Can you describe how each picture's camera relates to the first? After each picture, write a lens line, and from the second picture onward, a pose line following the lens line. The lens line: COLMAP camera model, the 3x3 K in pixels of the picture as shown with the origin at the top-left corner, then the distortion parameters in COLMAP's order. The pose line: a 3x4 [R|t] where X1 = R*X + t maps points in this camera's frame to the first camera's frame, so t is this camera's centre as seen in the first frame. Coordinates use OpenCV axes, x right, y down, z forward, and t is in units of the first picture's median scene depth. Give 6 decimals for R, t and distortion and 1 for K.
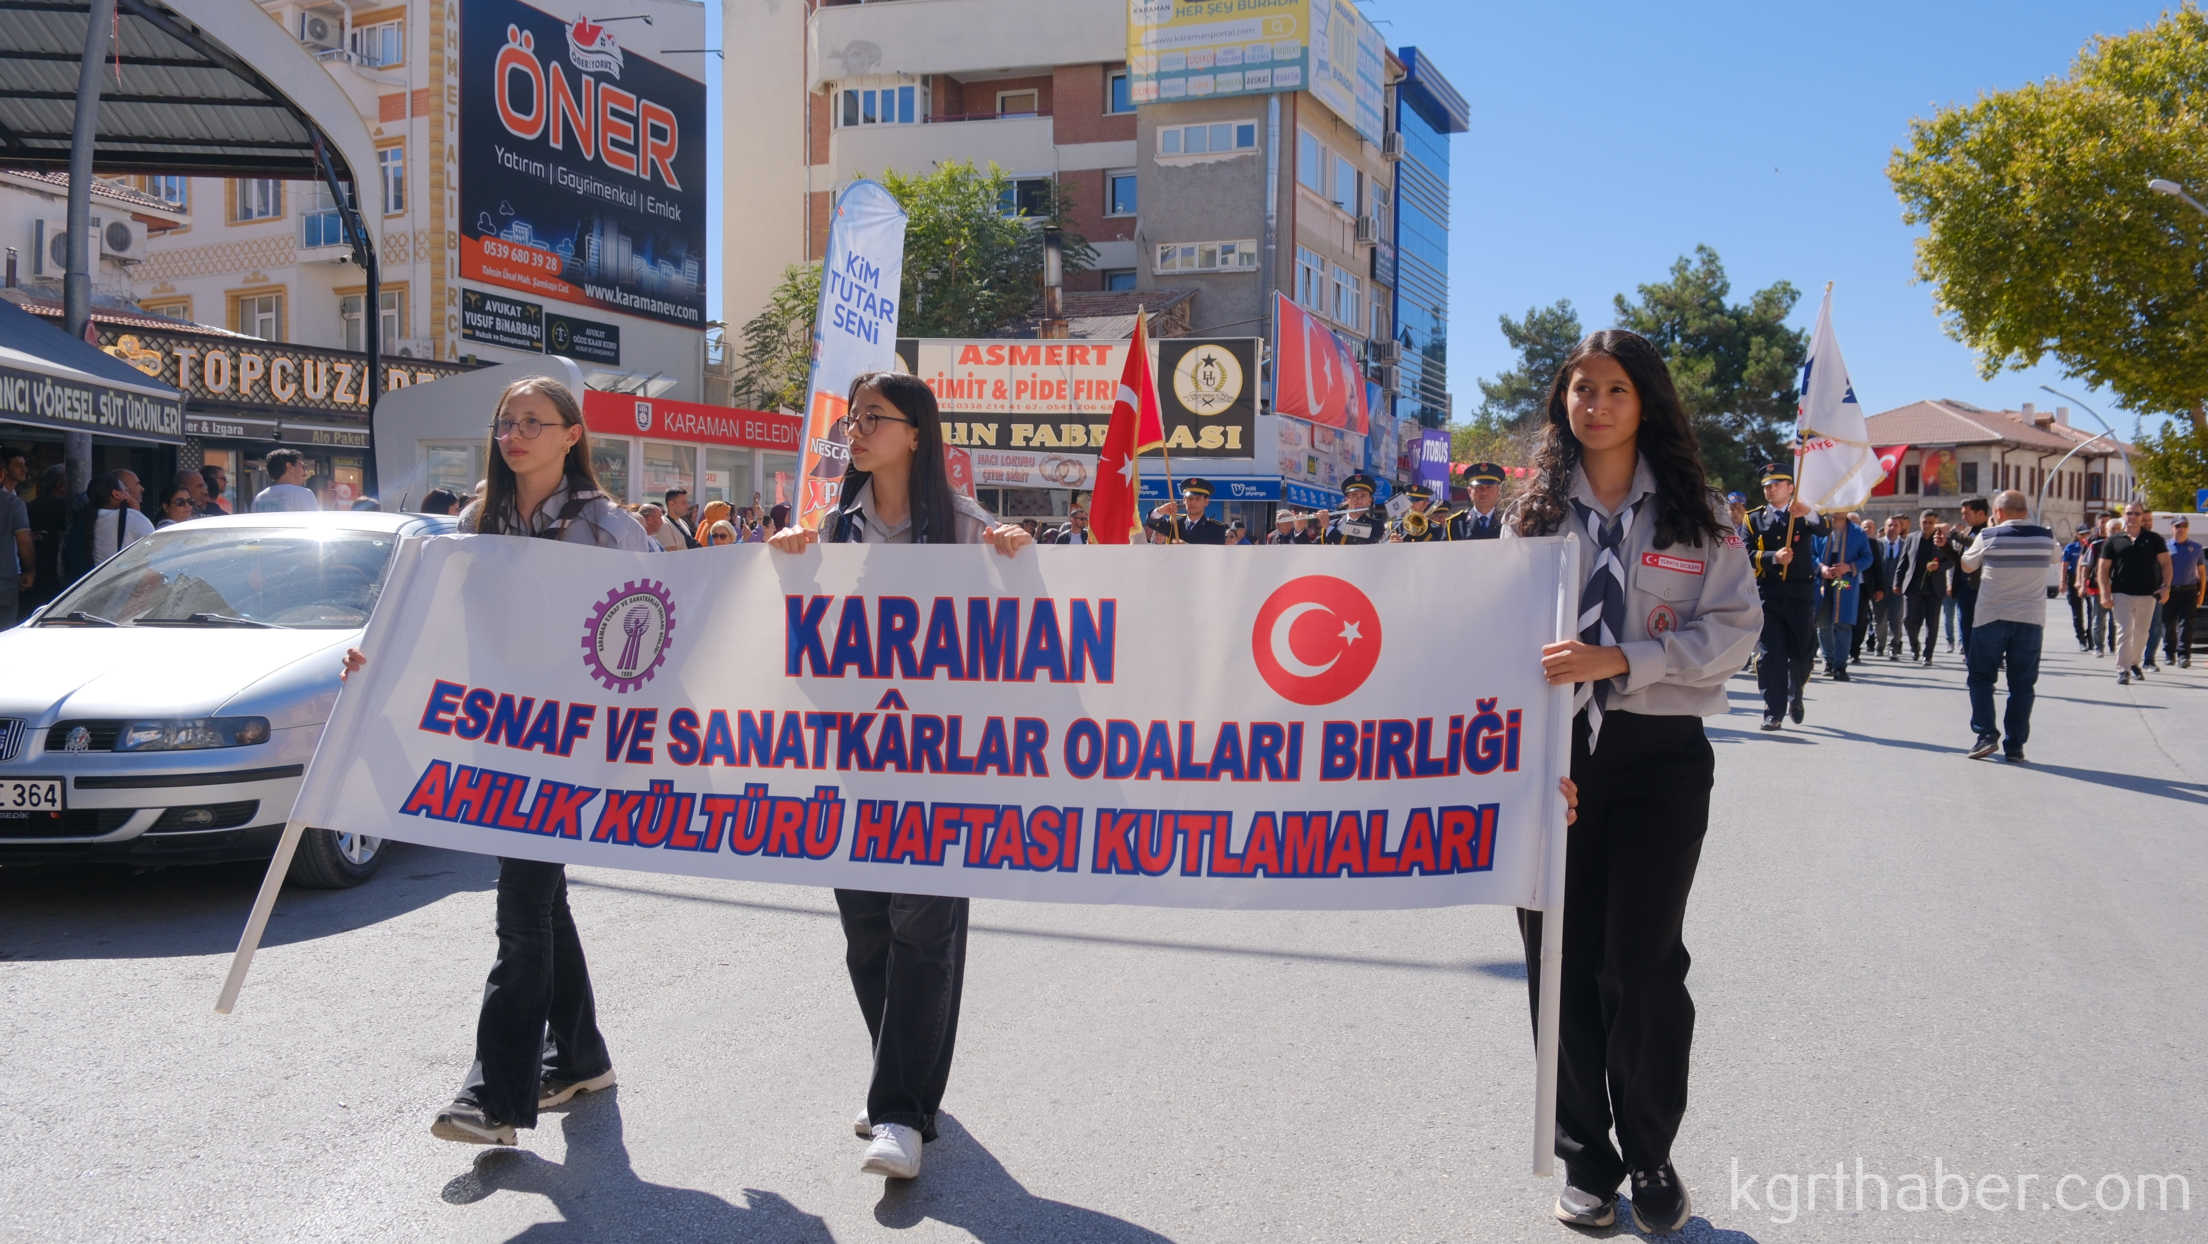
lens RADIAL K [[1894.6, 0, 1107.1], [0, 1894.6, 624.3], [0, 0, 1]] dist [-0.008005, -0.002745]
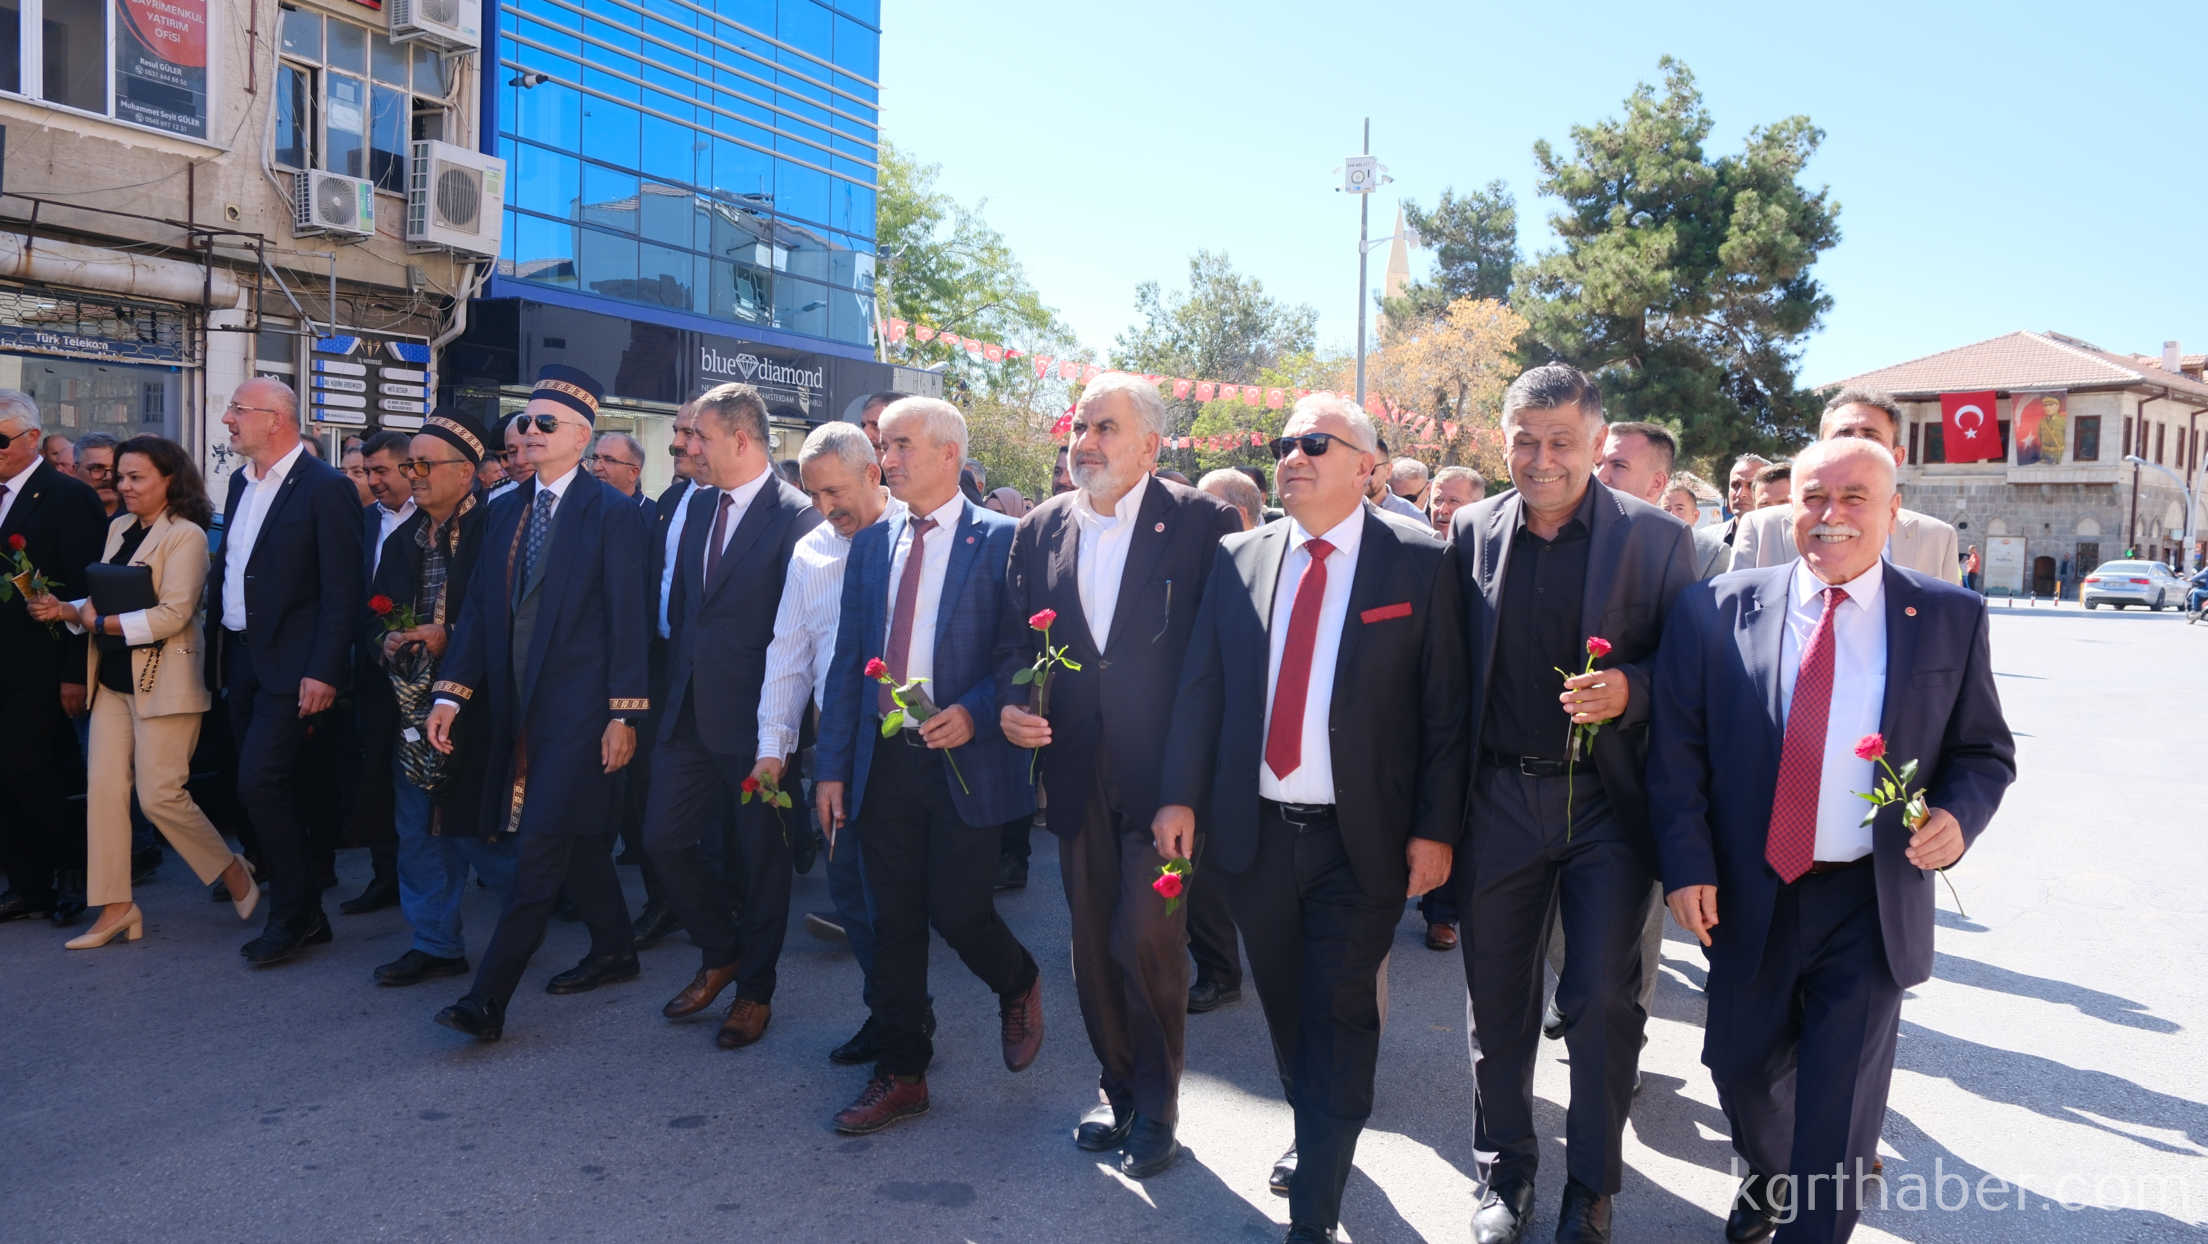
lens RADIAL K [[1759.2, 0, 1100.5], [0, 1759.2, 609.4], [0, 0, 1]] dist [-0.008876, 0.008870]
pose [[0.997416, 0.023238, -0.067983, 0.167172], [-0.022858, 0.999718, 0.006362, -0.013985], [0.068112, -0.004792, 0.997666, 0.393968]]
